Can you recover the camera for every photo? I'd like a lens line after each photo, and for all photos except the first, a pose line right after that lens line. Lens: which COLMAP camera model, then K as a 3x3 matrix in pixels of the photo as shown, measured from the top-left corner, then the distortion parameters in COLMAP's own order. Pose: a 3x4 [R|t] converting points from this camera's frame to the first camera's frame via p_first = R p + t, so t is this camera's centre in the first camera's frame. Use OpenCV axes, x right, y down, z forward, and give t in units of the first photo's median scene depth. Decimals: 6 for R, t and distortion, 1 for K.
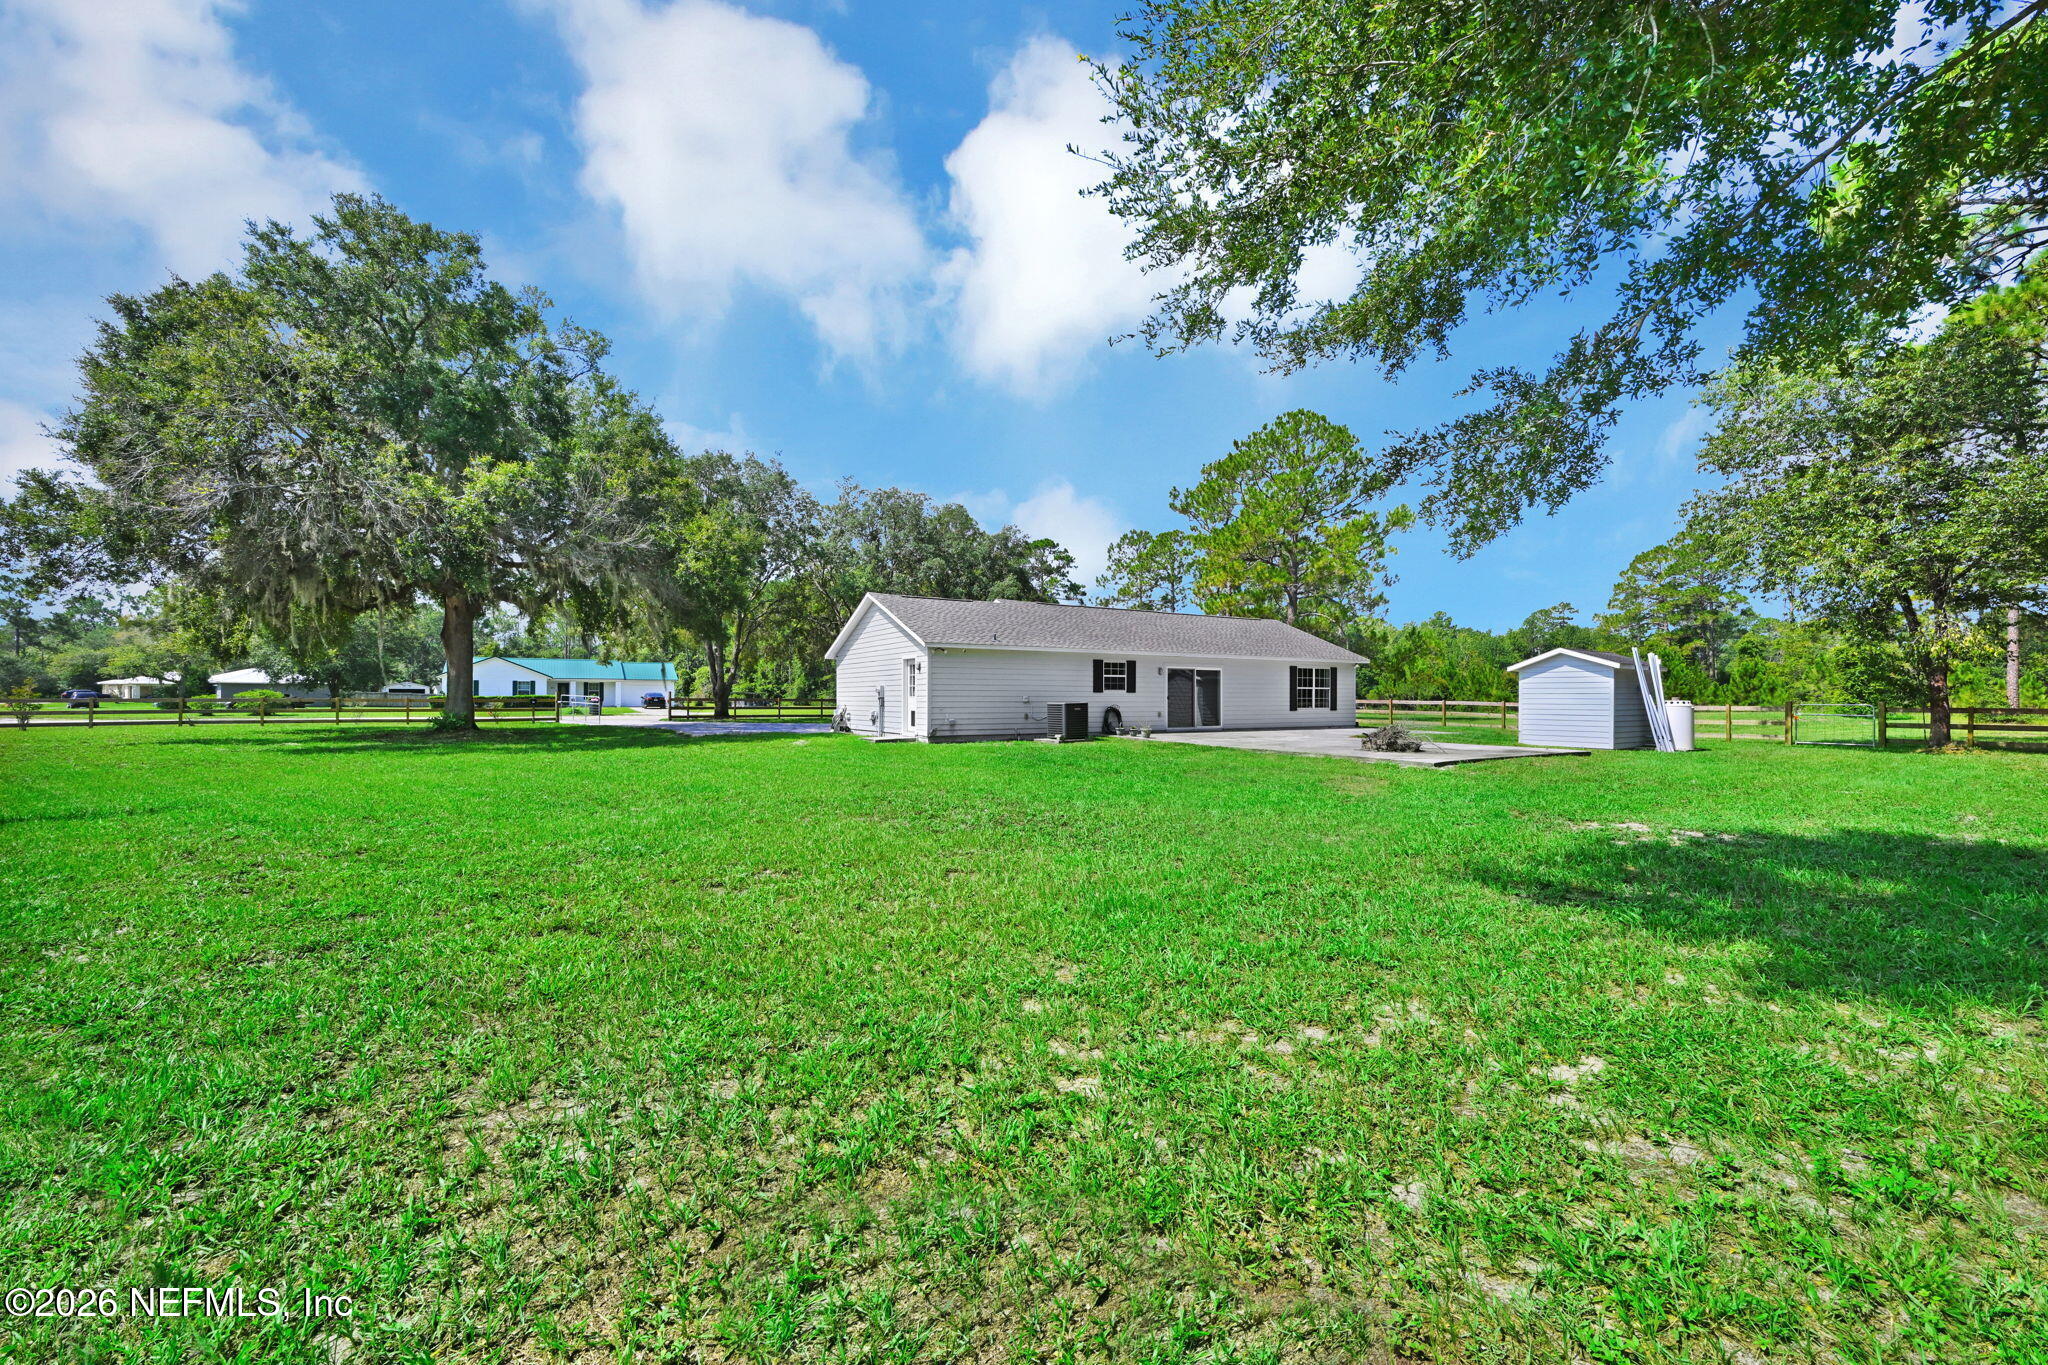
lens RADIAL K [[822.5, 0, 1026.6], [0, 822.5, 692.6], [0, 0, 1]] dist [-0.000361, 0.000105]
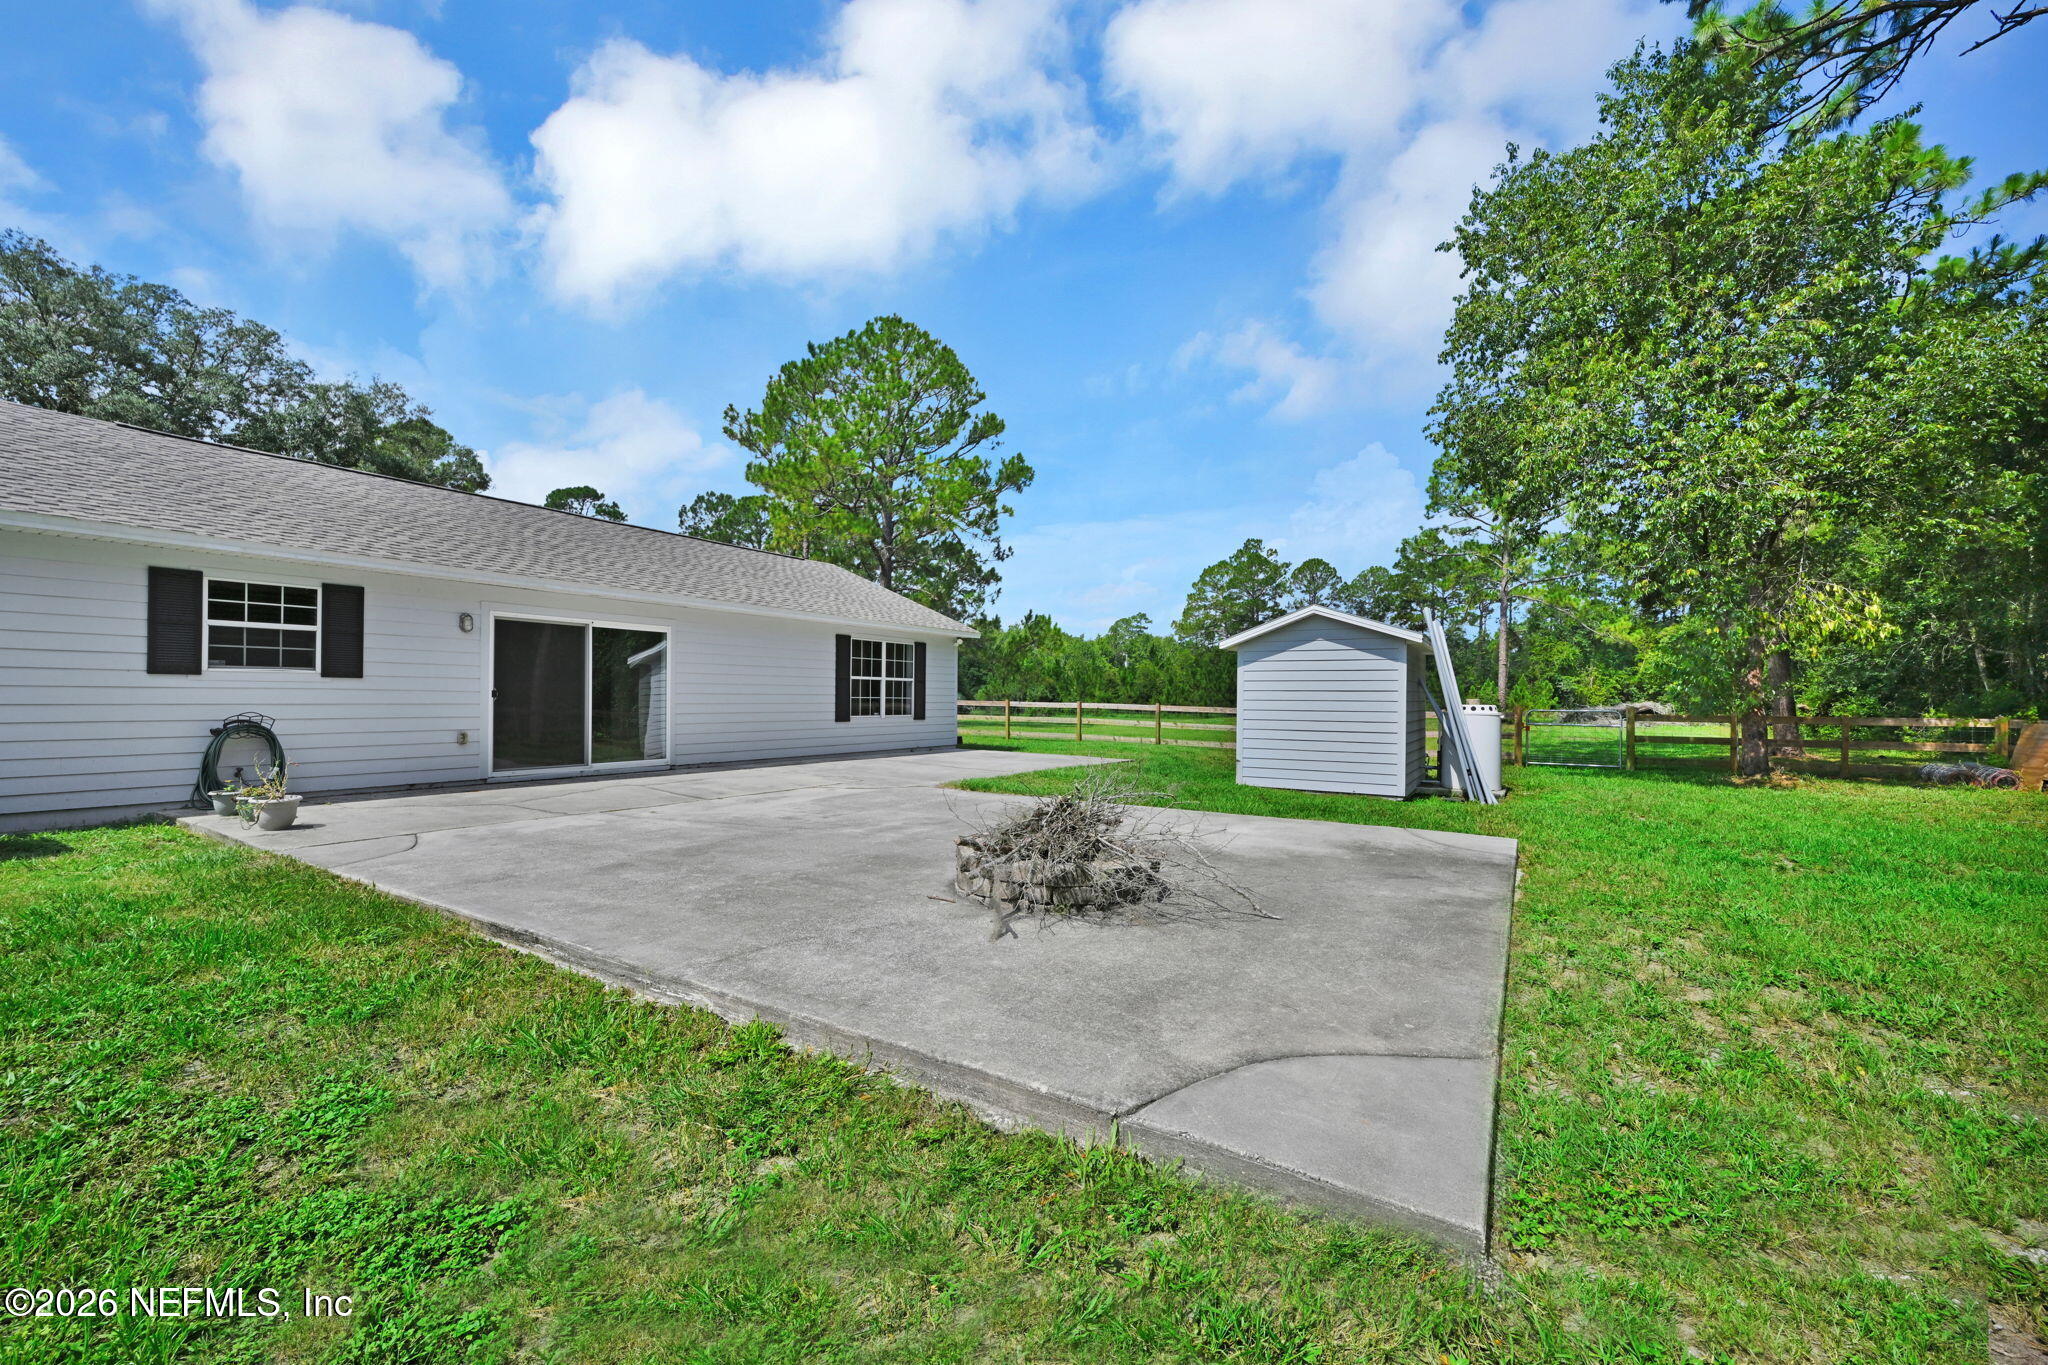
lens RADIAL K [[822.5, 0, 1026.6], [0, 822.5, 692.6], [0, 0, 1]] dist [-0.000361, 0.000105]
pose [[0.897861, 0.008733, 0.440192, 0.194088], [-0.008922, 0.999959, -0.001640, 0.003550], [-0.440188, -0.002455, 0.897902, 0.470481]]
